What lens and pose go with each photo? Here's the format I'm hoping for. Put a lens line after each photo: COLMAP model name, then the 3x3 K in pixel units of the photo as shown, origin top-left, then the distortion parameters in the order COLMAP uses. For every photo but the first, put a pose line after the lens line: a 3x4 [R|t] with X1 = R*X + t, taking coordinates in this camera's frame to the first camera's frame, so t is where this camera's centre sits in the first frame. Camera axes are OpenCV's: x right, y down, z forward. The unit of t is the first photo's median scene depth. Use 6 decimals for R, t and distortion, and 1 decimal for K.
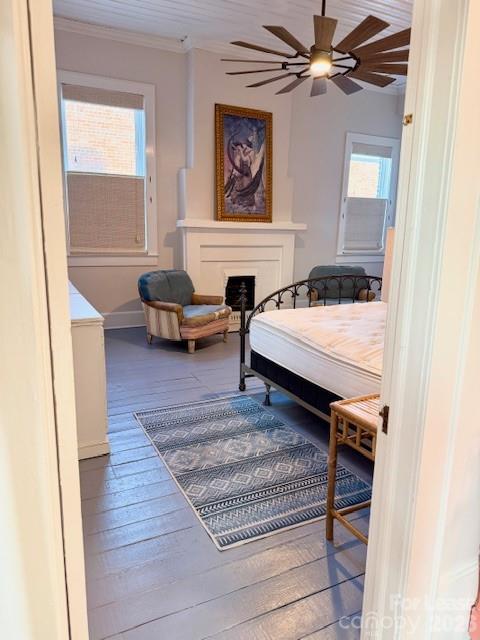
lens RADIAL K [[448.4, 0, 240.0], [0, 448.4, 320.0], [0, 0, 1]] dist [0.095856, 0.000168]
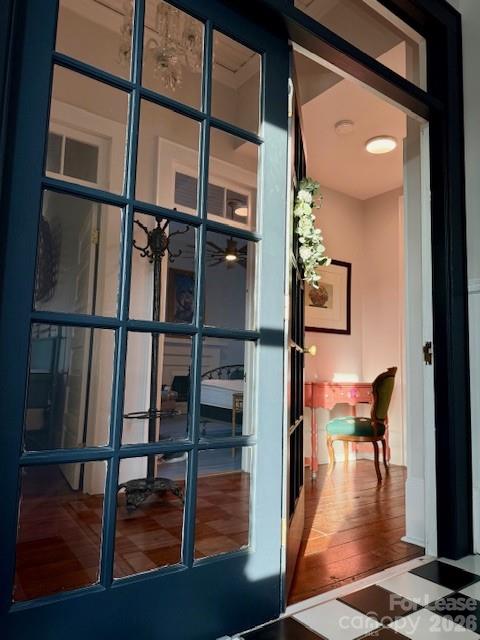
lens RADIAL K [[448.4, 0, 240.0], [0, 448.4, 320.0], [0, 0, 1]] dist [0.095856, 0.000168]
pose [[0.987469, 0.028699, 0.155185, -0.072028], [0.021098, 0.950492, -0.310031, 0.282009], [-0.156399, 0.309420, 0.937976, -0.670689]]
